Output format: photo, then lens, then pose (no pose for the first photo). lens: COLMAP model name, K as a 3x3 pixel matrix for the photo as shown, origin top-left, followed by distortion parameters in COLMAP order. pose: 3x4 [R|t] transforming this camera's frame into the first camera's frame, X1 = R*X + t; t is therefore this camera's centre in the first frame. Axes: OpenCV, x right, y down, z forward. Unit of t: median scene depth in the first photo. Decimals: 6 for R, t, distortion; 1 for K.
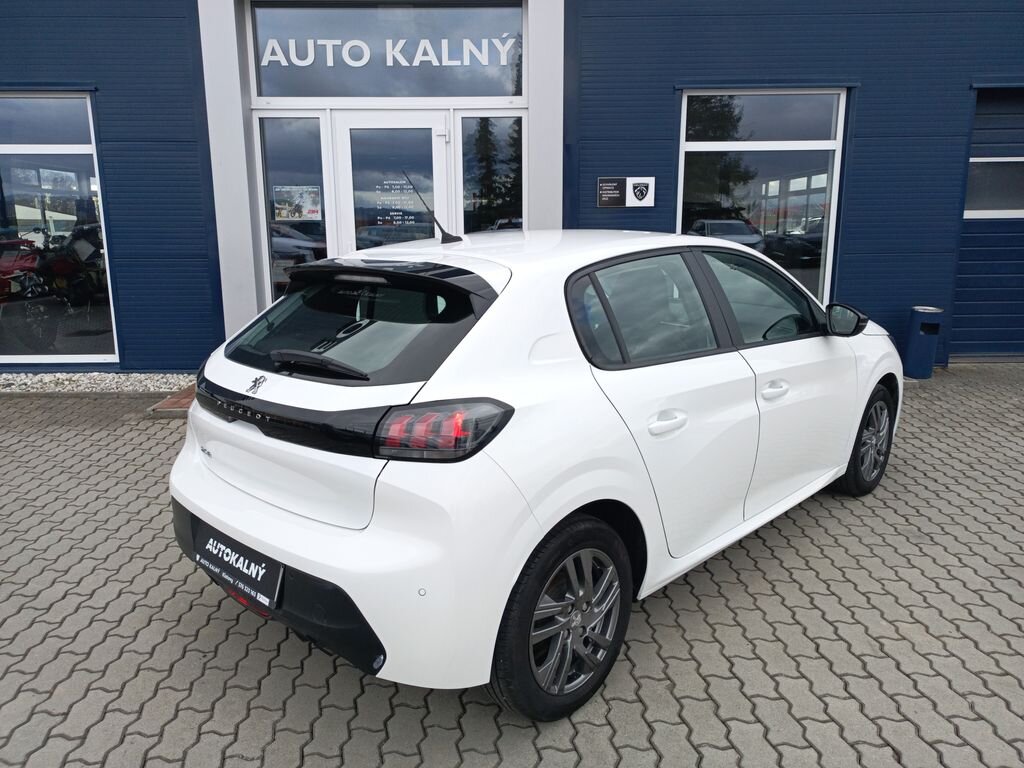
lens RADIAL K [[755.0, 0, 509.1], [0, 755.0, 380.6], [0, 0, 1]] dist [0.031142, -0.013687]
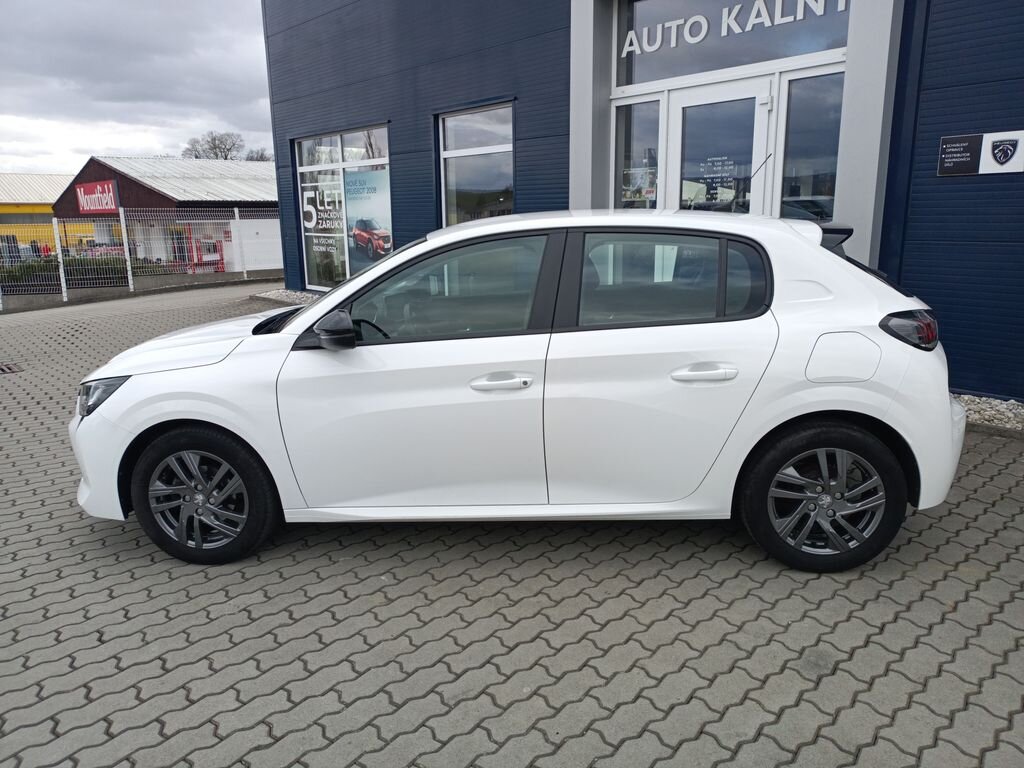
lens RADIAL K [[755.0, 0, 509.1], [0, 755.0, 380.6], [0, 0, 1]] dist [0.031142, -0.013687]
pose [[0.652152, 0.161976, -0.740582, 0.445894], [-0.140226, 0.985824, 0.092132, -0.037700], [0.745006, 0.043765, 0.665620, 0.181087]]
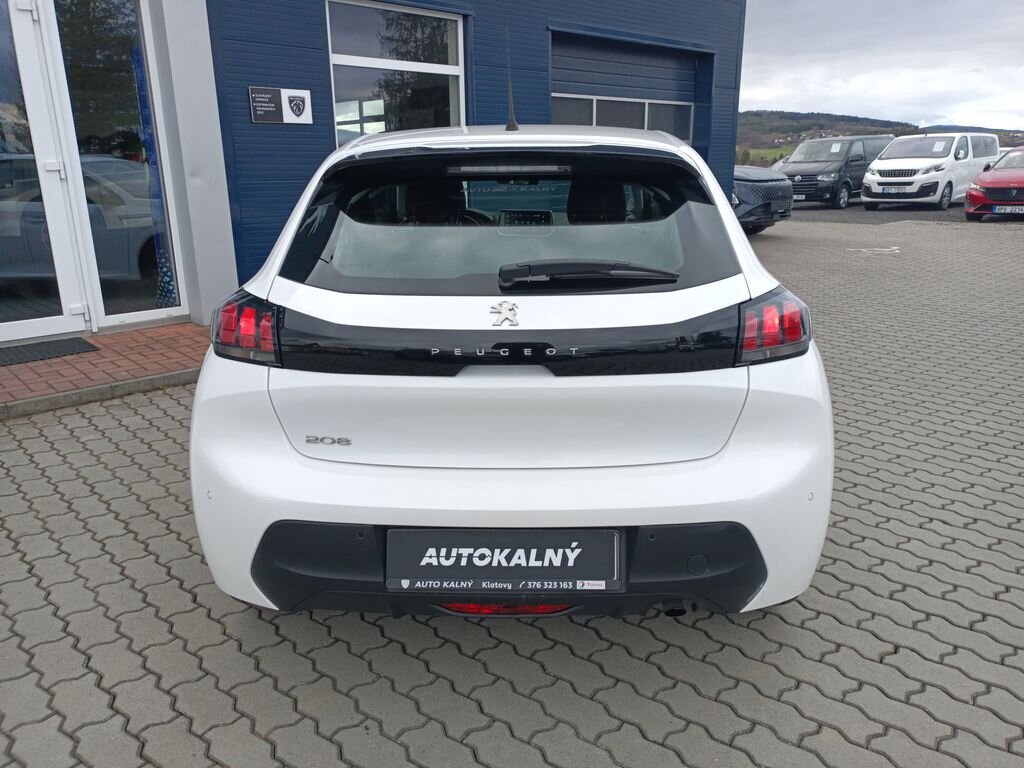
lens RADIAL K [[755.0, 0, 509.1], [0, 755.0, 380.6], [0, 0, 1]] dist [0.031142, -0.013687]
pose [[0.742922, -0.185731, 0.643095, -0.281309], [0.139394, 0.982599, 0.122751, -0.006518], [-0.654704, -0.001551, 0.755884, 0.160332]]
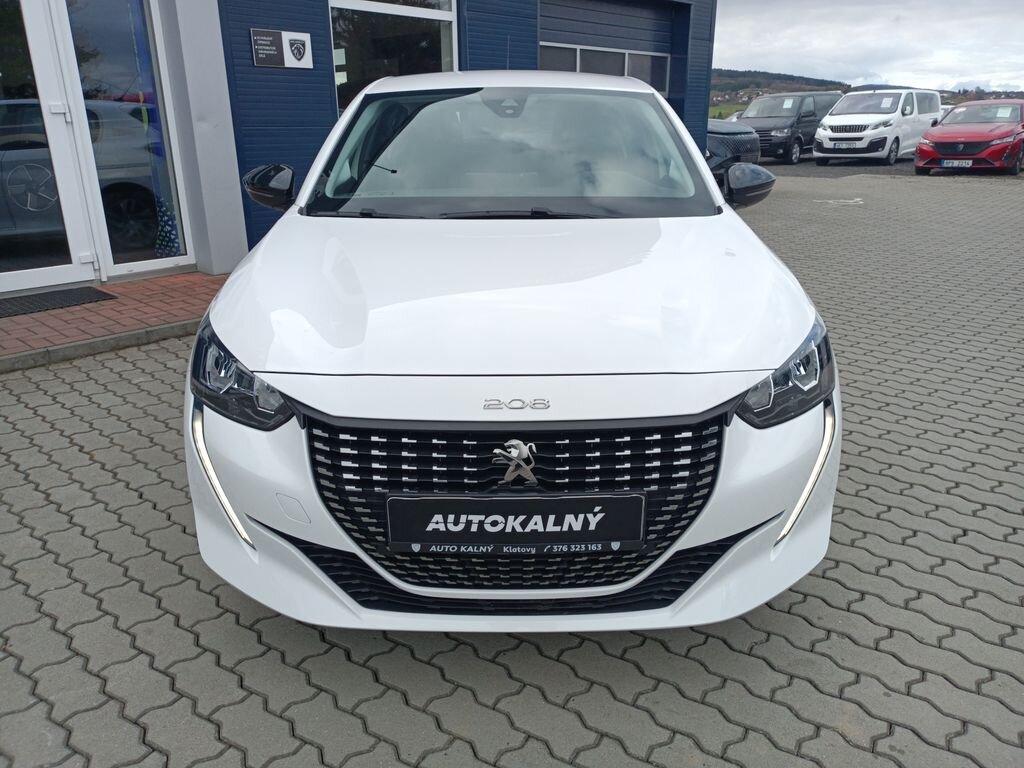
lens RADIAL K [[755.0, 0, 509.1], [0, 755.0, 380.6], [0, 0, 1]] dist [0.031142, -0.013687]
pose [[0.690588, -0.232883, 0.684728, -0.356890], [0.145835, 0.972133, 0.183549, -0.002459], [-0.708392, -0.026900, 0.705306, 0.195000]]
